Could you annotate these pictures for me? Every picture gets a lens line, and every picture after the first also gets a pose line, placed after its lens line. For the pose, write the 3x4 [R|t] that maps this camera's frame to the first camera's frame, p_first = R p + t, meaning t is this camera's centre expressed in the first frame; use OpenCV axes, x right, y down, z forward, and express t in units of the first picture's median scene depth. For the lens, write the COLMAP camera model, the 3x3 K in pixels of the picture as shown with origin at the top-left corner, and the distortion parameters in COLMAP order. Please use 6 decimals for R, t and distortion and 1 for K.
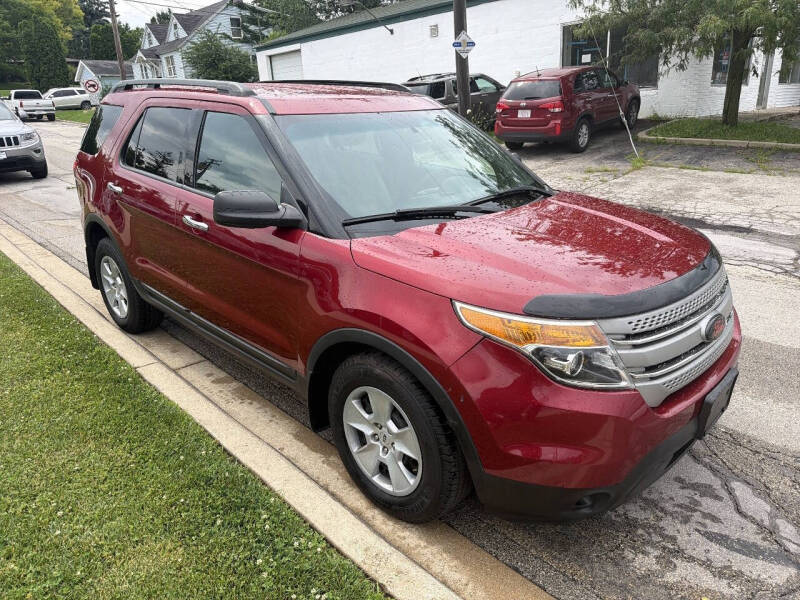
lens RADIAL K [[565.5, 0, 403.8], [0, 565.5, 300.7], [0, 0, 1]] dist [0.018505, -0.022607]
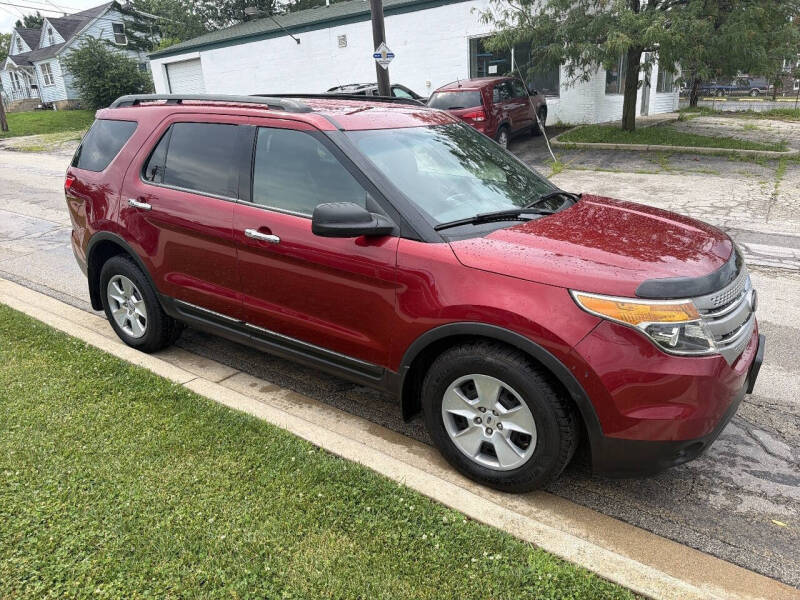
lens RADIAL K [[565.5, 0, 400.3], [0, 565.5, 301.8], [0, 0, 1]] dist [0.018505, -0.022607]
pose [[0.983735, -0.062773, 0.168303, -0.272744], [0.064575, 0.997899, -0.005248, 0.004651], [-0.167620, 0.016031, 0.985721, -0.049718]]
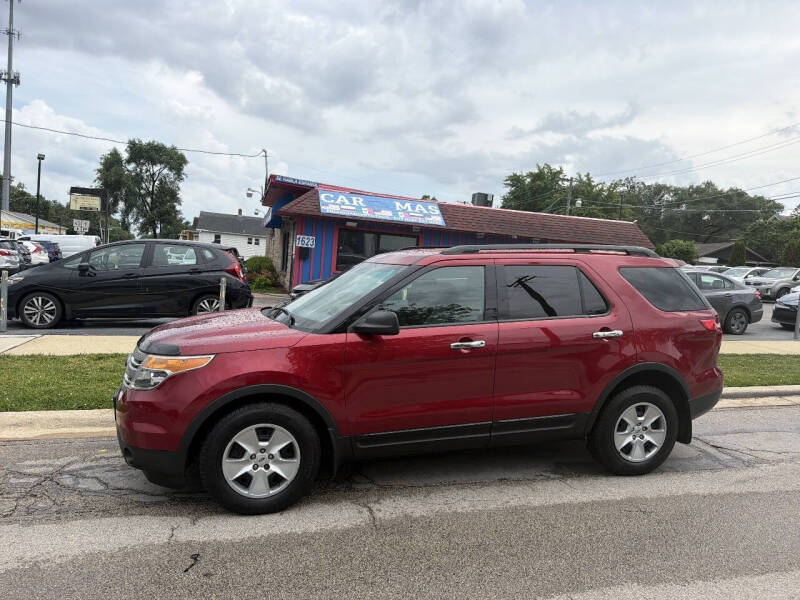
lens RADIAL K [[565.5, 0, 397.4], [0, 565.5, 299.2], [0, 0, 1]] dist [0.018505, -0.022607]
pose [[-0.484096, 0.063047, -0.872740, 1.187334], [-0.329878, 0.910657, 0.248765, -0.611055], [0.810451, 0.408324, -0.420048, 1.649411]]
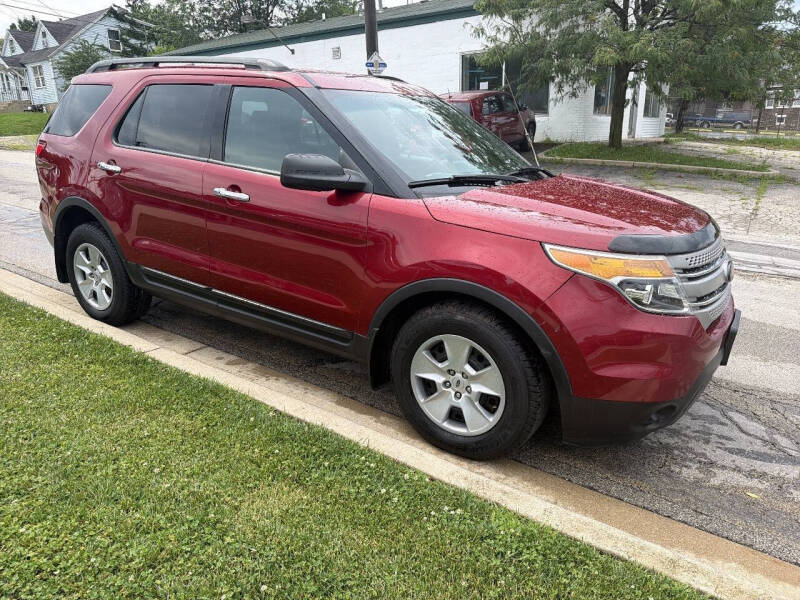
lens RADIAL K [[565.5, 0, 403.6], [0, 565.5, 302.4], [0, 0, 1]] dist [0.018505, -0.022607]
pose [[0.980148, -0.024934, 0.196694, -0.246845], [0.032967, 0.998746, -0.037672, 0.091521], [-0.195508, 0.043409, 0.979741, -0.025078]]
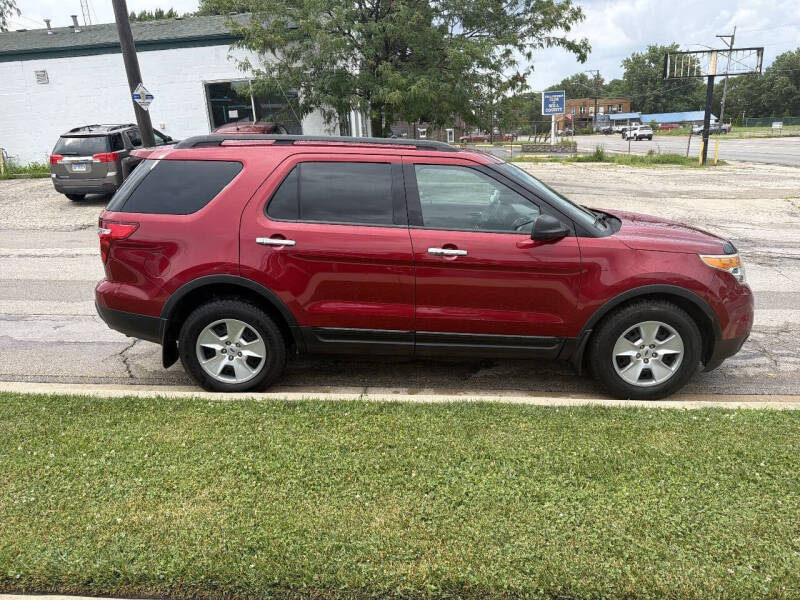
lens RADIAL K [[565.5, 0, 399.2], [0, 565.5, 301.3], [0, 0, 1]] dist [0.018505, -0.022607]
pose [[0.728862, -0.182256, 0.659956, -1.166831], [0.234865, 0.971986, 0.009040, -0.061884], [-0.643116, 0.148412, 0.751250, 0.146459]]
